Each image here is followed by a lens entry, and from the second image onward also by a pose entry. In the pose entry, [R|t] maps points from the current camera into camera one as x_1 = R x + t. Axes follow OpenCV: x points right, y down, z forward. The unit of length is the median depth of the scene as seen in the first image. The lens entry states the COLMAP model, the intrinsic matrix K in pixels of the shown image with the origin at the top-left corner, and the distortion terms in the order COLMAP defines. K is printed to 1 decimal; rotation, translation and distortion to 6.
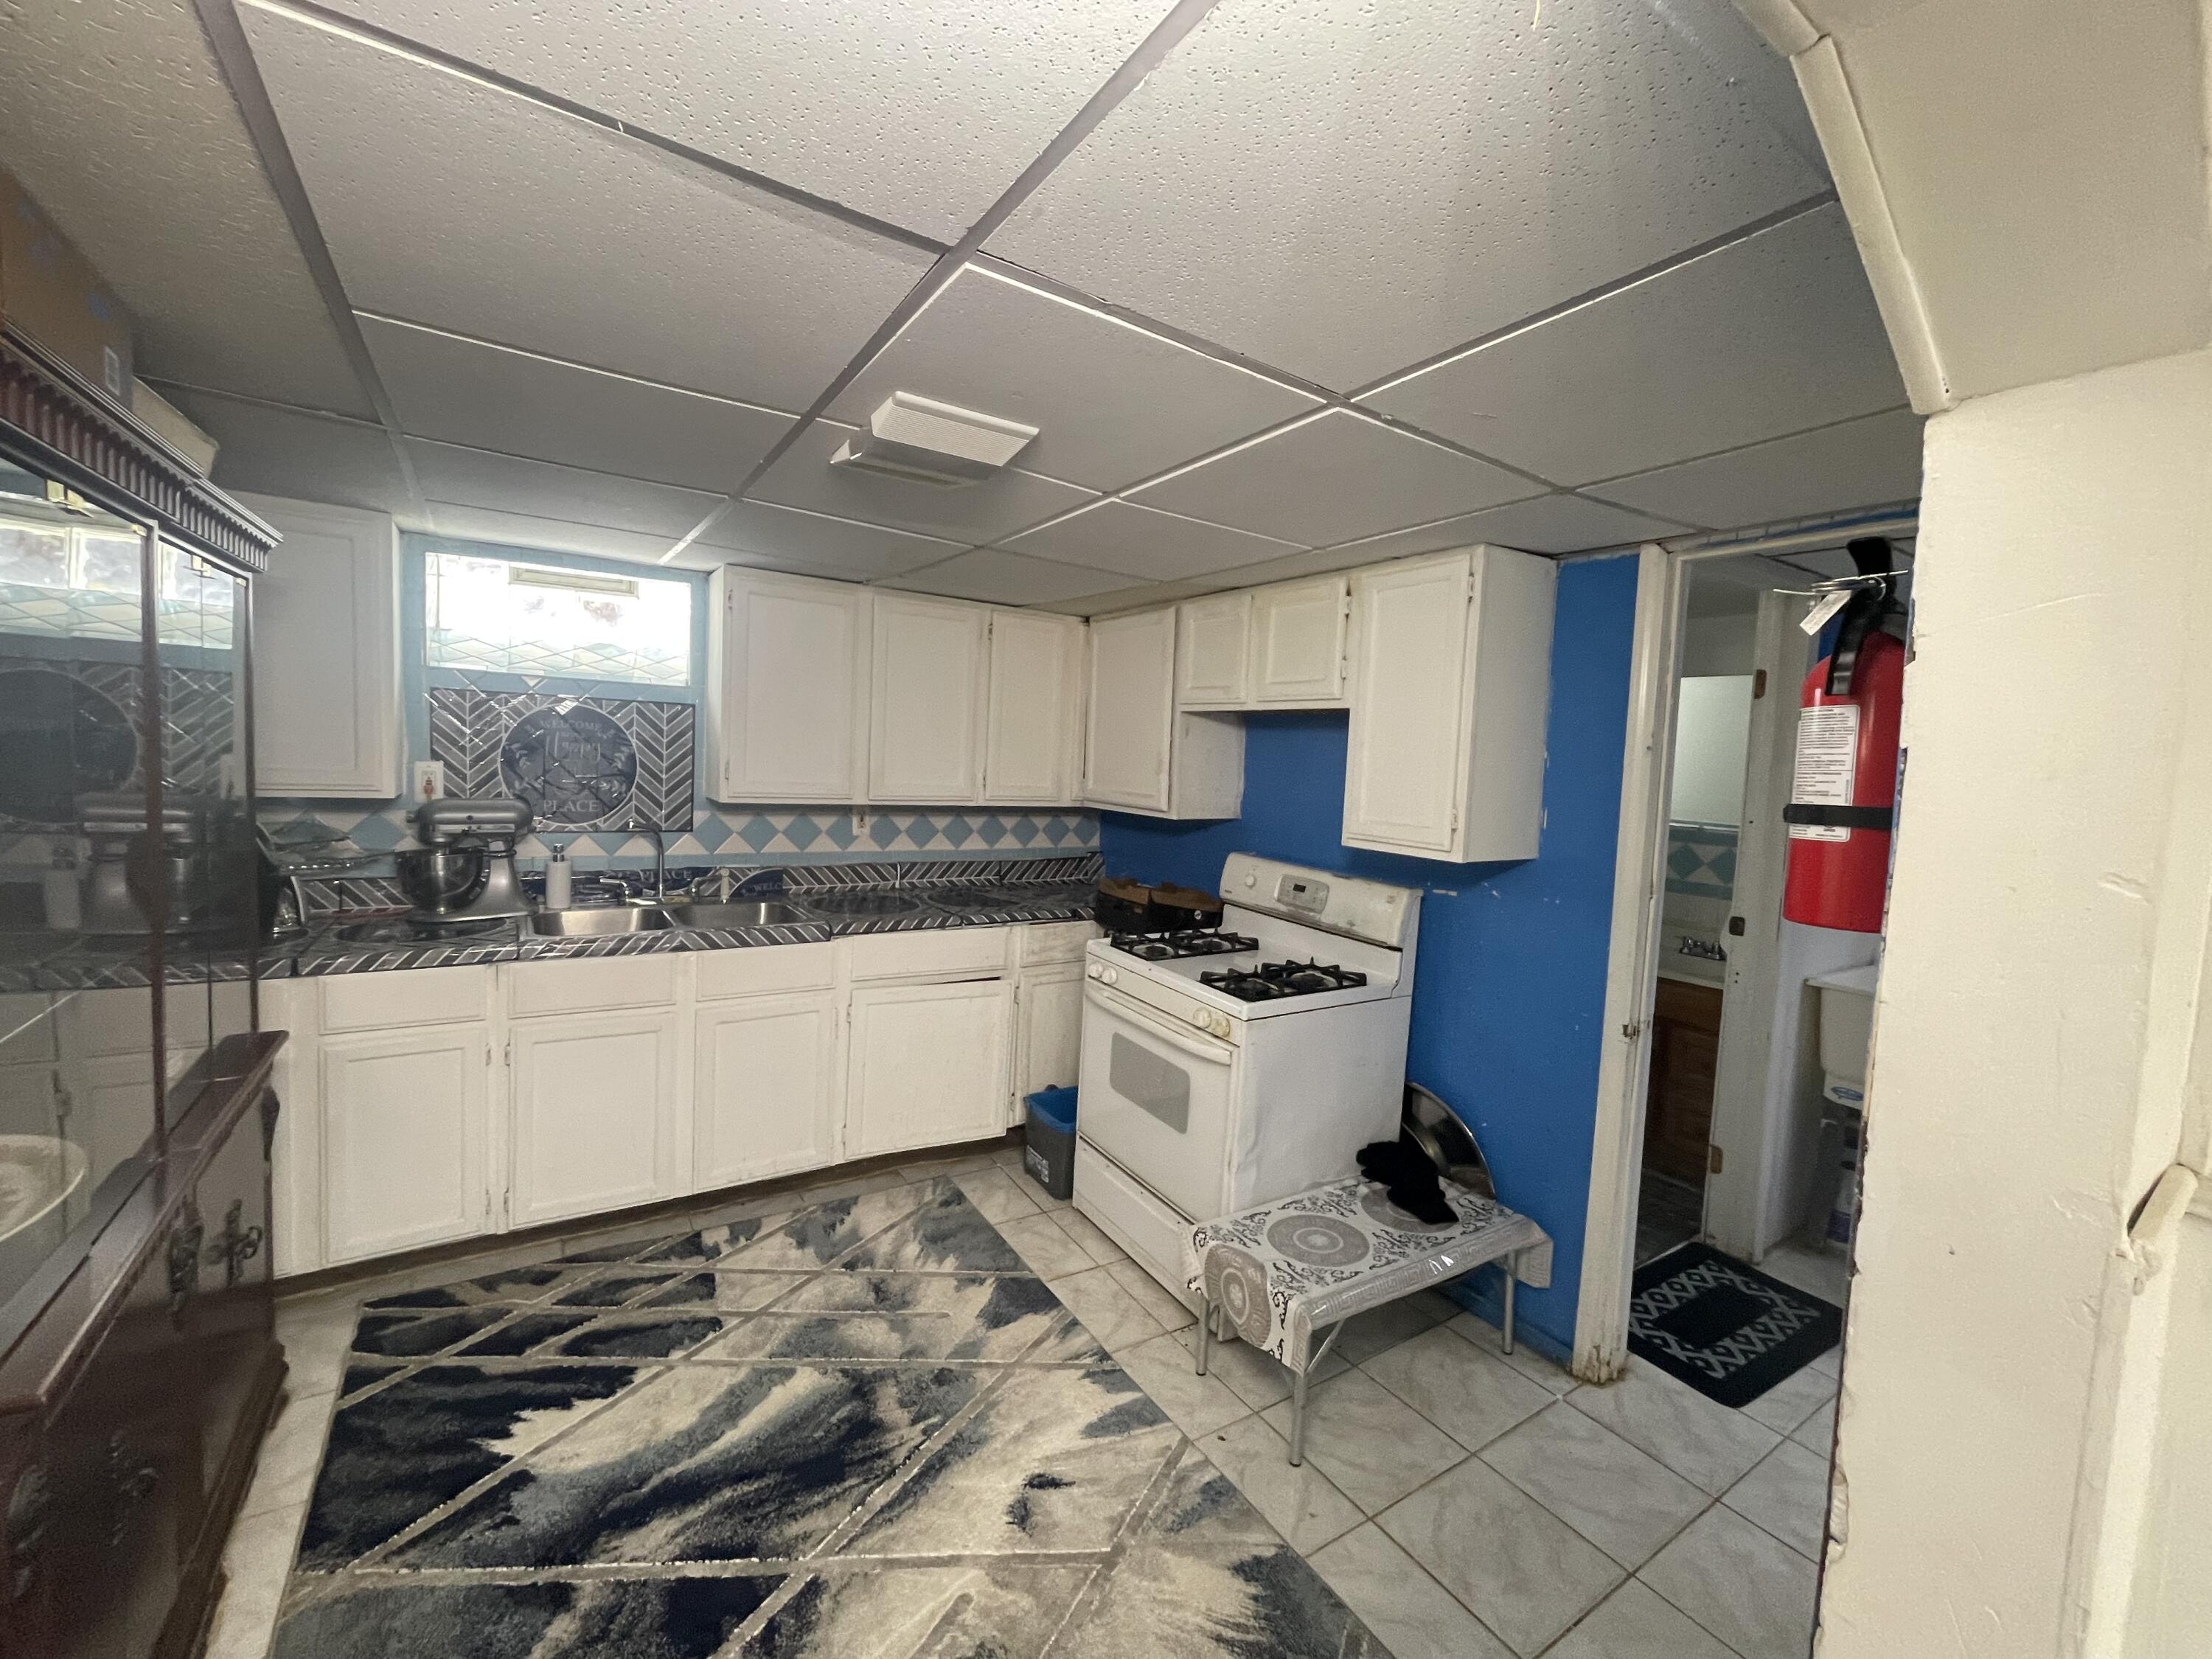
lens RADIAL K [[898.8, 0, 1096.2], [0, 898.8, 816.3], [0, 0, 1]] dist [-0.001704, 0.000593]
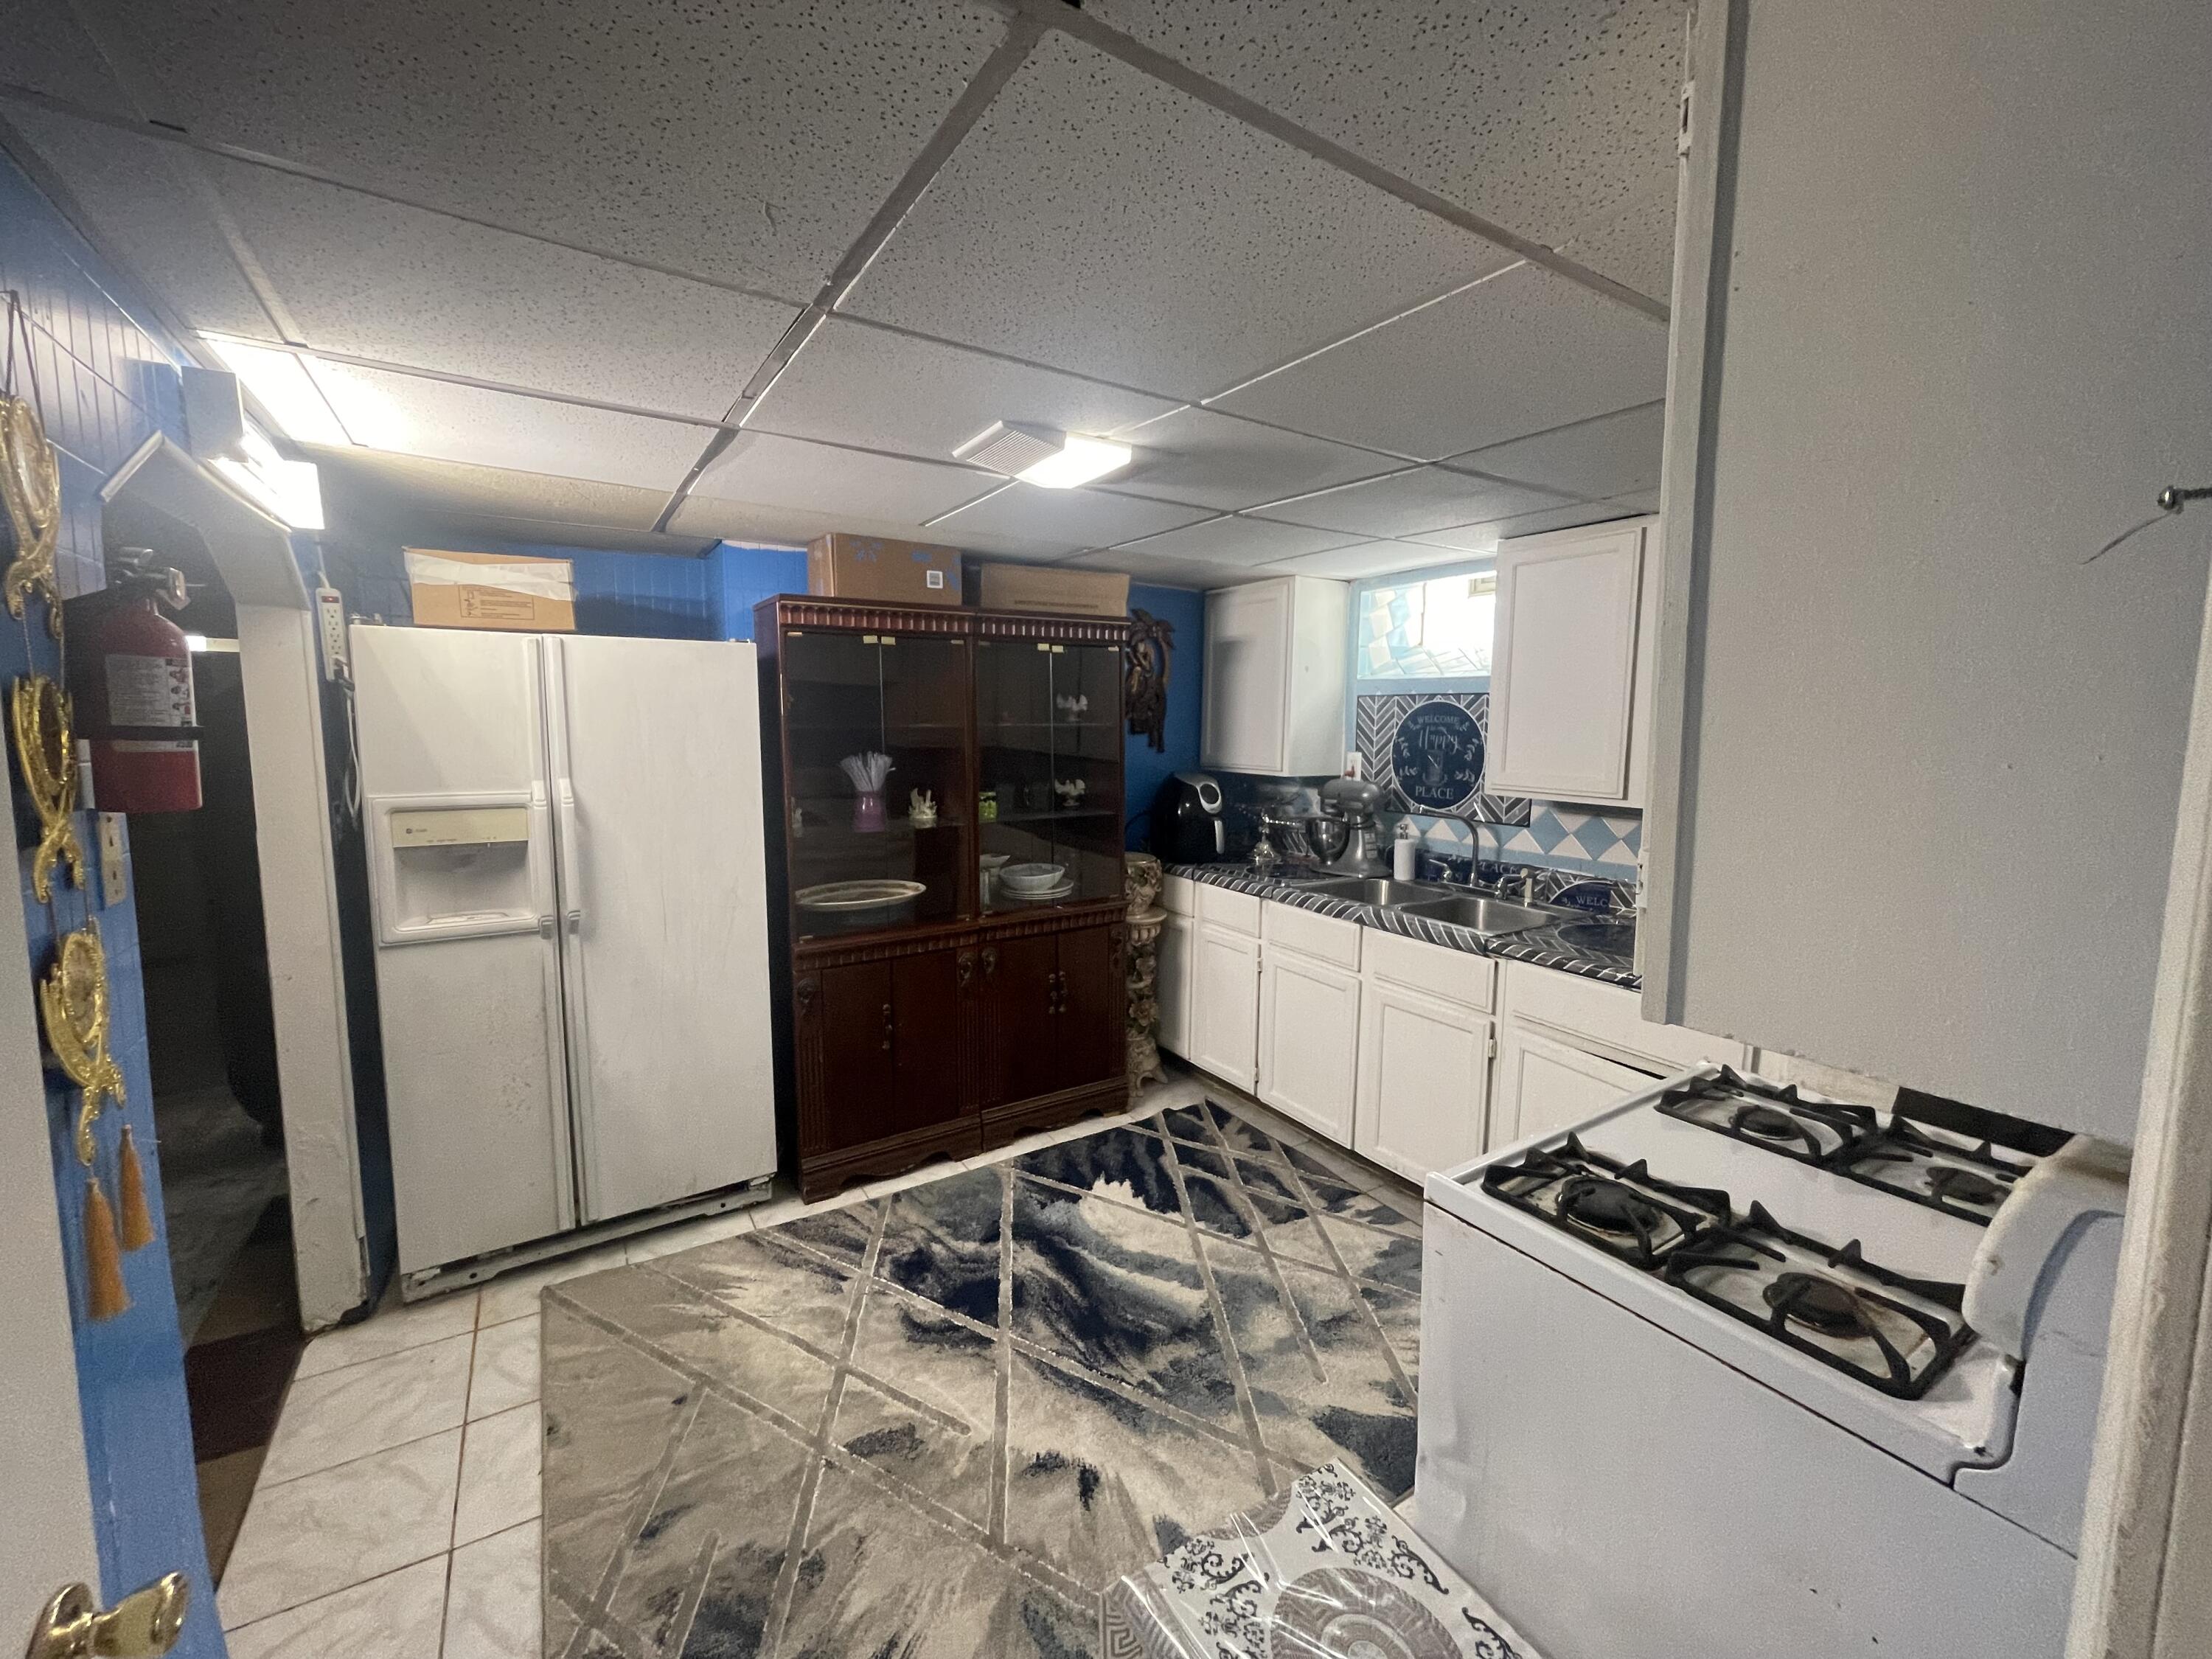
lens RADIAL K [[898.8, 0, 1095.3], [0, 898.8, 814.5], [0, 0, 1]] dist [-0.001704, 0.000593]
pose [[-0.011584, 0.058141, -0.998241, 0.781057], [-0.079890, 0.995063, 0.058883, -0.024474], [0.996736, 0.080432, -0.006882, 0.869725]]
